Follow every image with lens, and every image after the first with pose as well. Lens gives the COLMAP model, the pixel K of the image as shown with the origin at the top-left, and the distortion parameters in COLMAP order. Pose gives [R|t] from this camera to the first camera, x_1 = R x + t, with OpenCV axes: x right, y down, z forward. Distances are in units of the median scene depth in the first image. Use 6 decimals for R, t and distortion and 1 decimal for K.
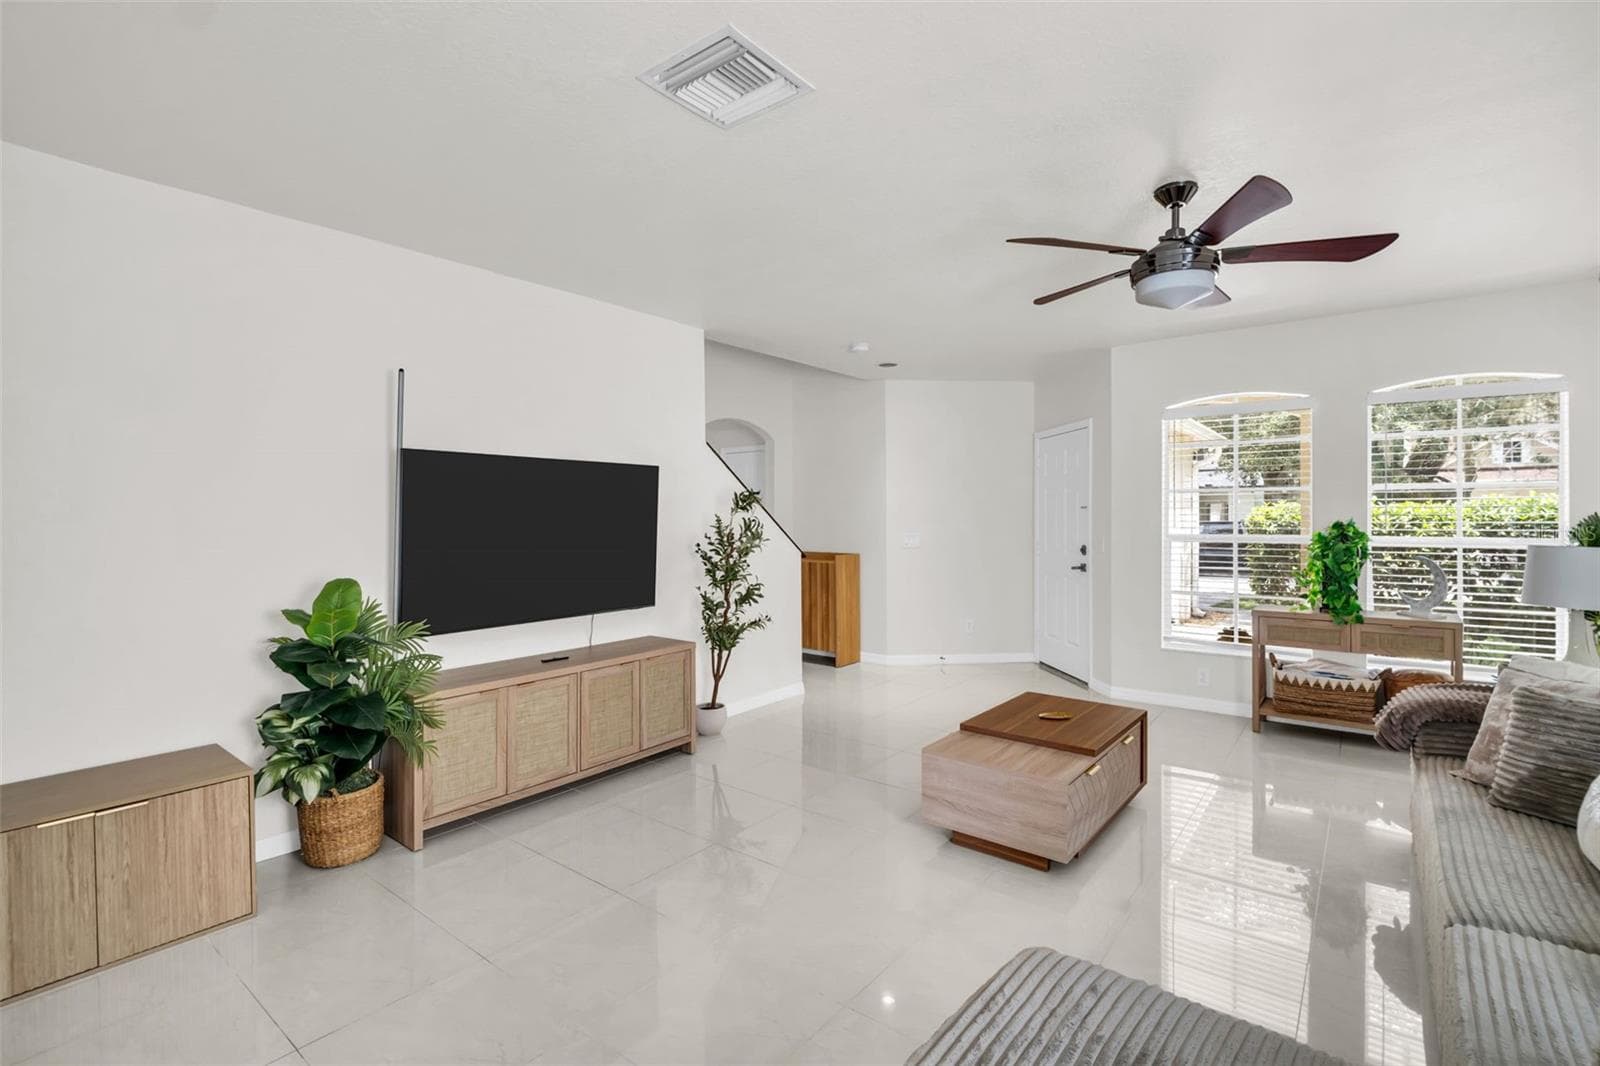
lens RADIAL K [[730.4, 0, 805.0], [0, 730.4, 528.4], [0, 0, 1]] dist [-0.003037, -0.000584]
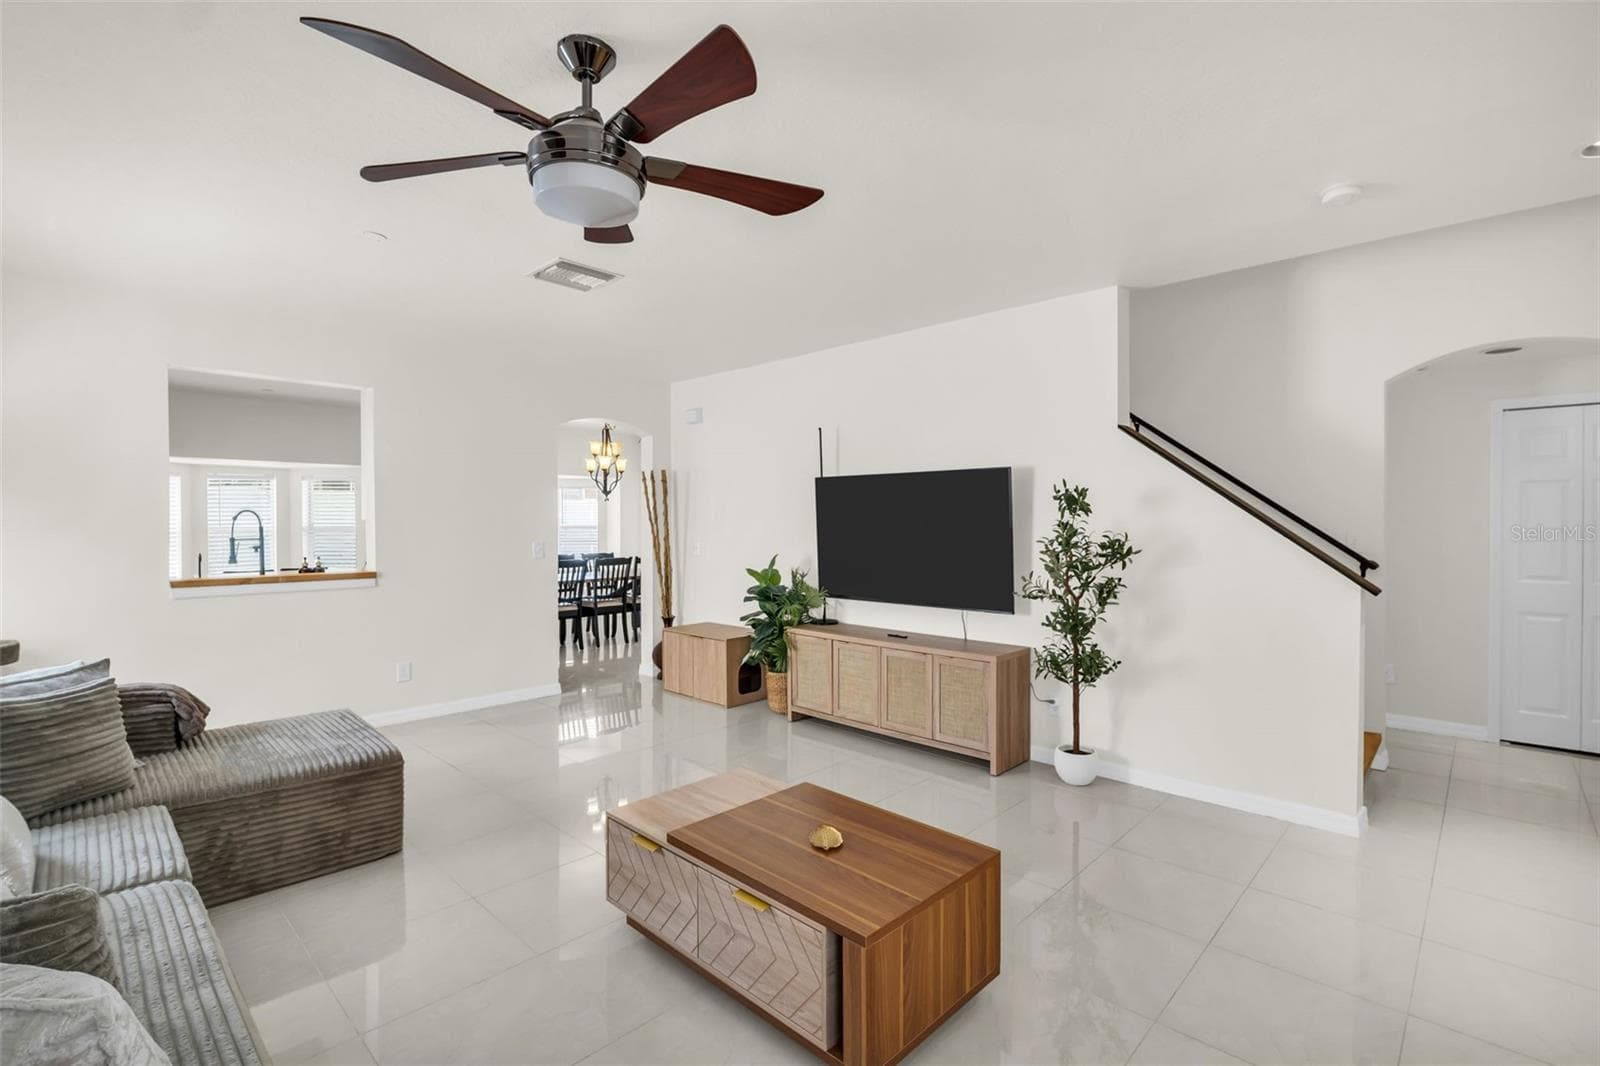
lens RADIAL K [[730.4, 0, 805.0], [0, 730.4, 528.4], [0, 0, 1]] dist [-0.003037, -0.000584]
pose [[-0.102104, 0.011512, -0.994707, 0.977797], [-0.008574, 0.999886, 0.012453, -0.018084], [0.994737, 0.009800, -0.101994, 1.050213]]
